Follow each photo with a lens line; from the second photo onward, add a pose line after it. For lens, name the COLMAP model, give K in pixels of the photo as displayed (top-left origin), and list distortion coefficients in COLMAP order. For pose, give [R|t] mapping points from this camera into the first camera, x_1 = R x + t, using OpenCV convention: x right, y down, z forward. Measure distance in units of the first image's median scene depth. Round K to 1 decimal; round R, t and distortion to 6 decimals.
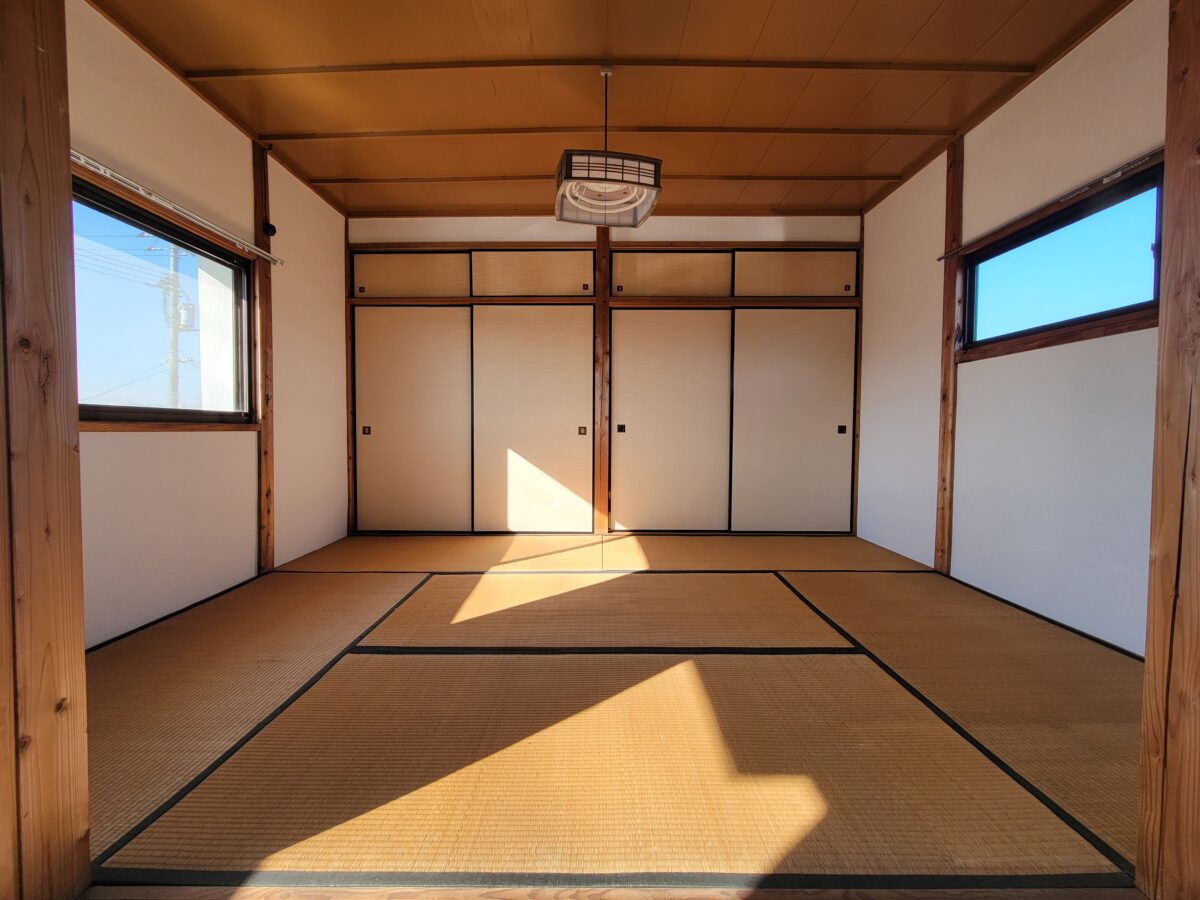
lens RADIAL K [[487.4, 0, 599.2], [0, 487.4, 447.7], [0, 0, 1]] dist [0.002863, -0.001375]
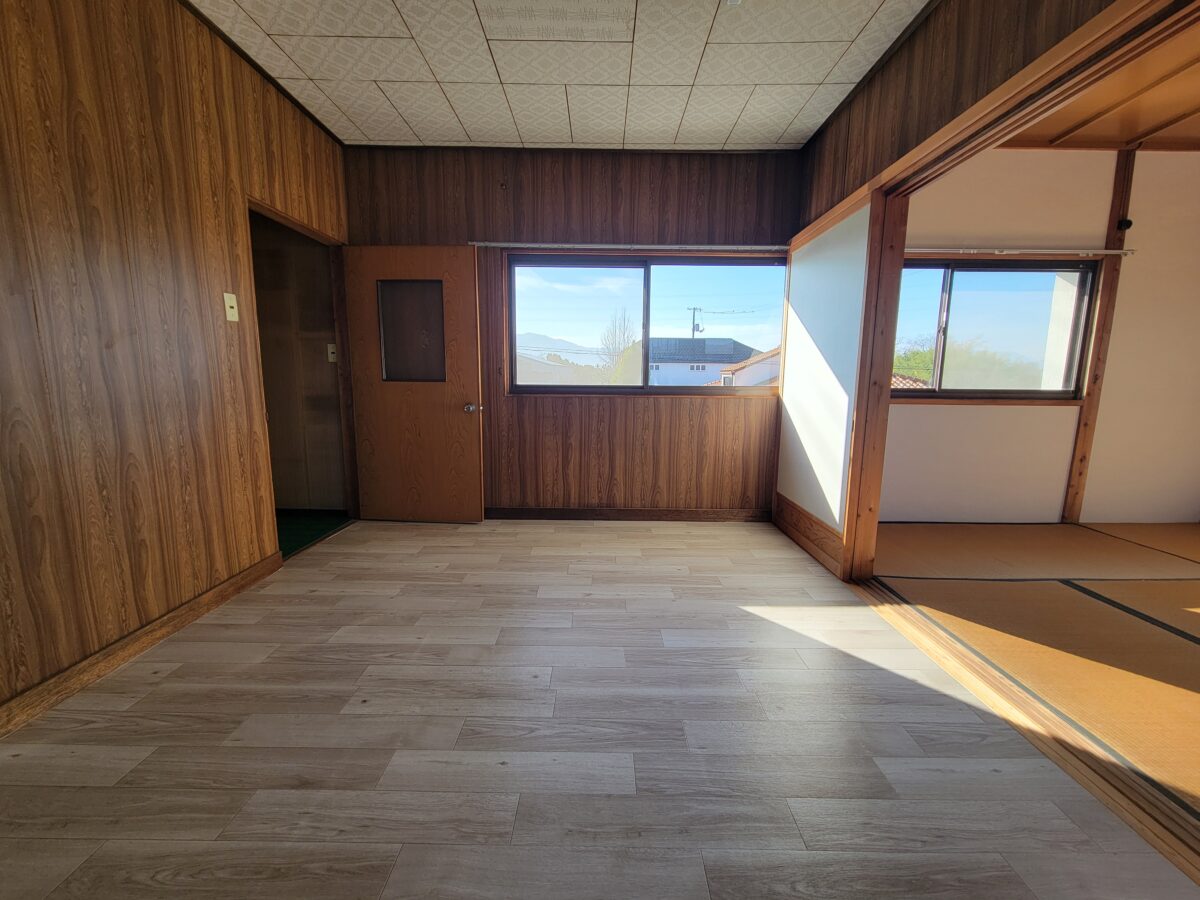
lens RADIAL K [[487.4, 0, 598.7], [0, 487.4, 440.9], [0, 0, 1]] dist [0.002863, -0.001375]
pose [[-0.000745, 0.128250, -0.991742, 0.502349], [-0.045772, 0.990698, 0.128150, -0.048391], [0.998952, 0.045489, 0.005132, -0.185428]]
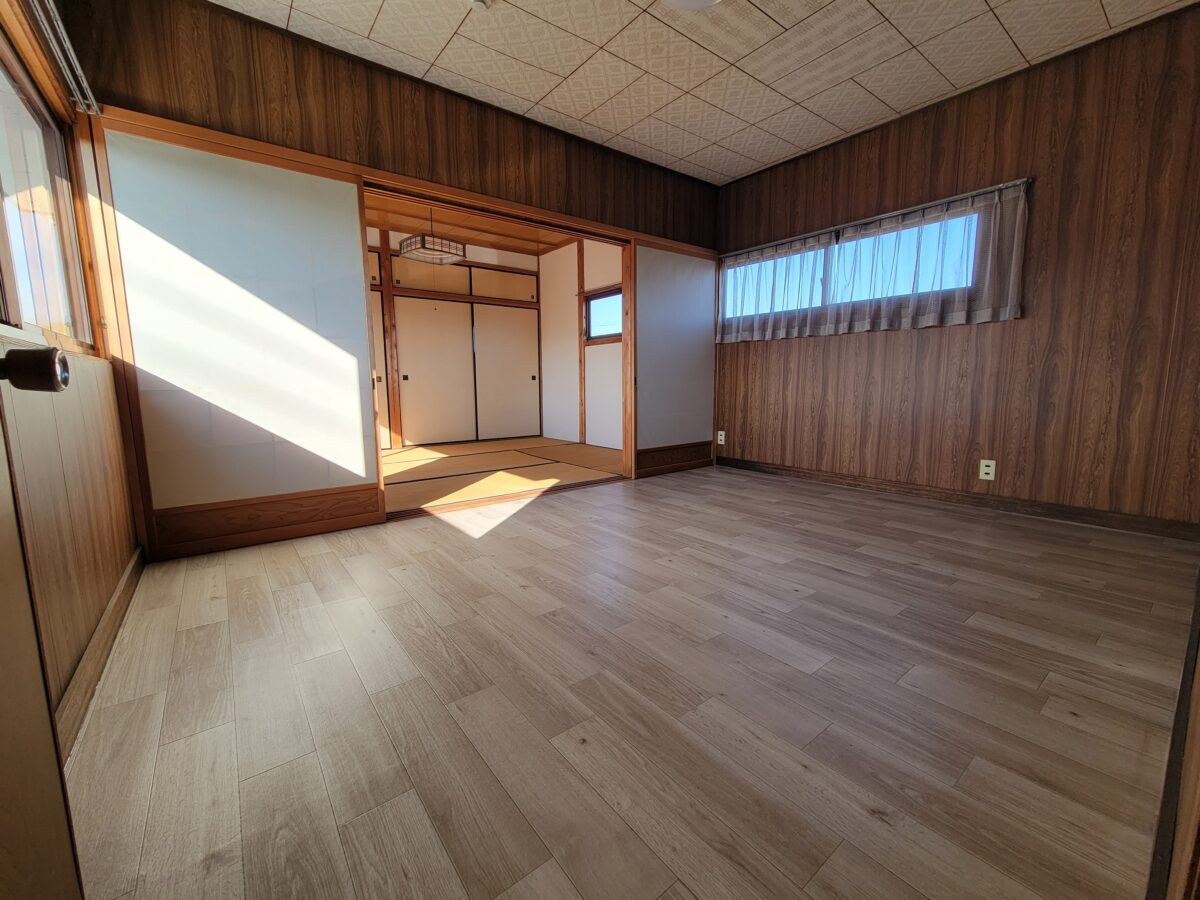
lens RADIAL K [[487.4, 0, 597.5], [0, 487.4, 446.0], [0, 0, 1]] dist [0.002863, -0.001375]
pose [[0.790053, -0.087188, 0.606806, -0.566854], [0.032557, 0.994405, 0.100490, 0.052204], [-0.612173, -0.059637, 0.788472, -0.758455]]
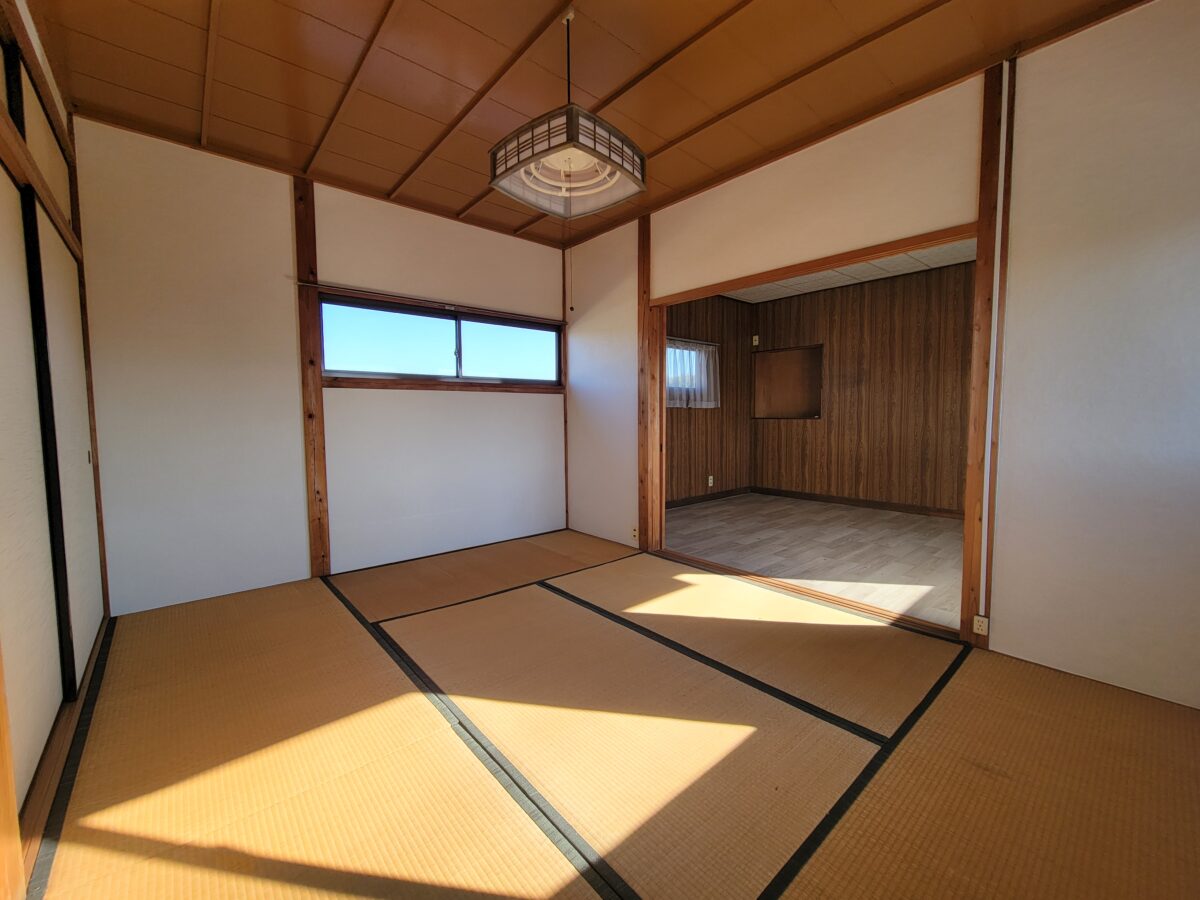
lens RADIAL K [[487.4, 0, 600.9], [0, 487.4, 446.0], [0, 0, 1]] dist [0.002863, -0.001375]
pose [[-0.659203, -0.046209, 0.750544, -0.520241], [0.032542, 0.995422, 0.089867, -0.114147], [-0.751261, 0.083665, -0.654681, 1.228972]]
